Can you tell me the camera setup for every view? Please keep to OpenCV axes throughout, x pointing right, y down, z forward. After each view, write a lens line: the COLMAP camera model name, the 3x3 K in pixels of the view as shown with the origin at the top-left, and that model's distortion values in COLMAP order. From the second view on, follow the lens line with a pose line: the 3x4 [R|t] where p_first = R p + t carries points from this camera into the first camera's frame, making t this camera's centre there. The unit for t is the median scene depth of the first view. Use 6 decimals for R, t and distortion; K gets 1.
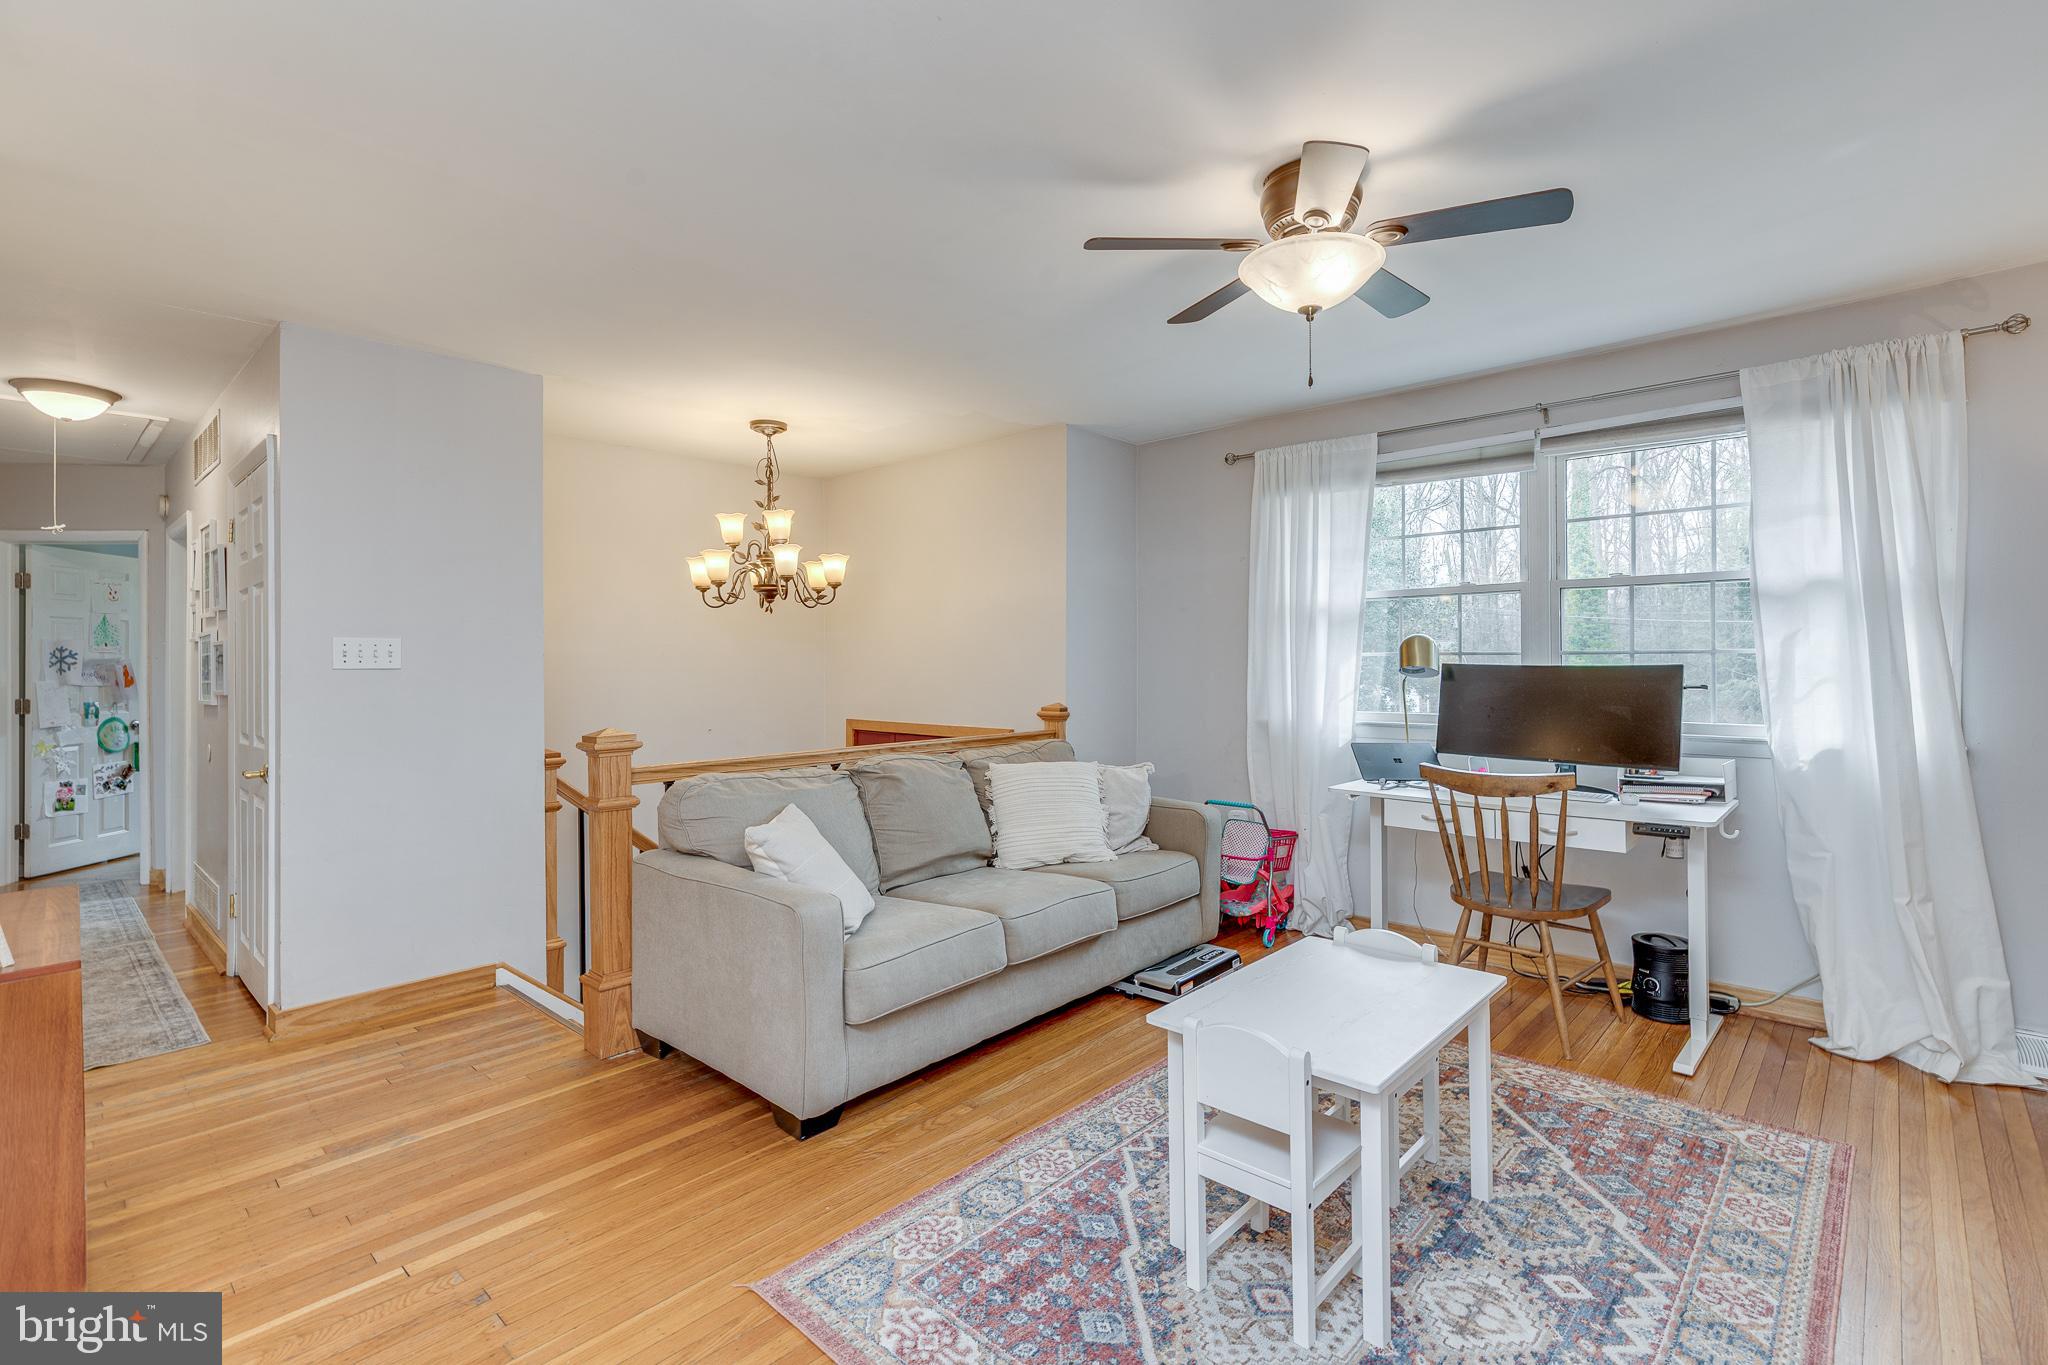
lens RADIAL K [[931.2, 0, 1016.8], [0, 931.2, 657.8], [0, 0, 1]] dist [0.000474, -0.000429]
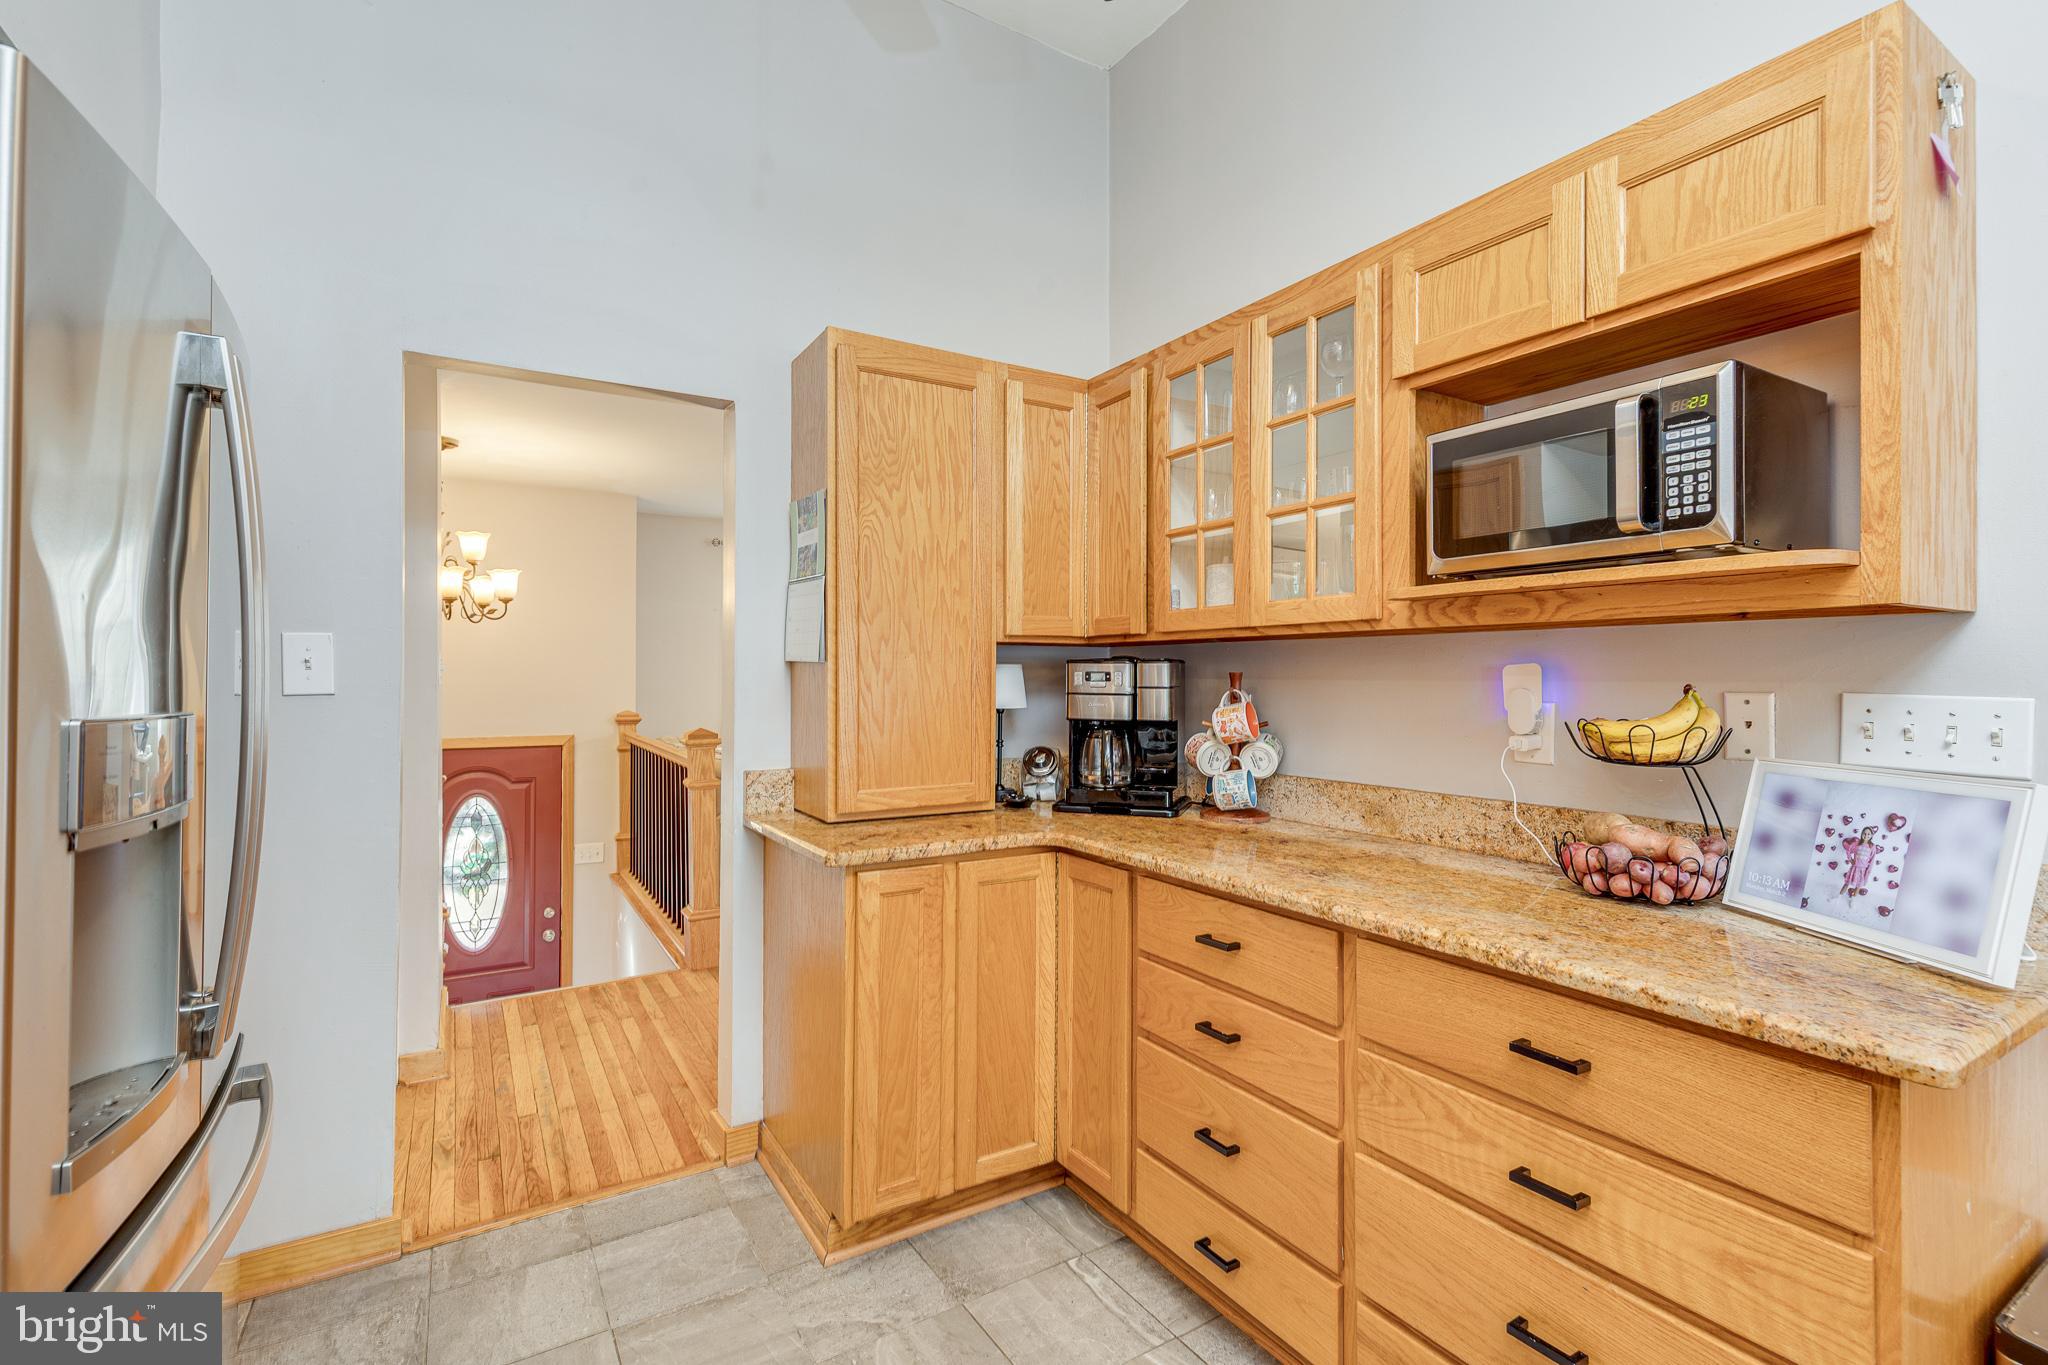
lens RADIAL K [[931.2, 0, 1027.2], [0, 931.2, 680.3], [0, 0, 1]] dist [0.000474, -0.000429]
pose [[0.277266, 0.007716, 0.960762, -1.508273], [-0.003005, 0.999970, -0.007163, 0.024393], [-0.960788, -0.000901, 0.277281, 0.190257]]
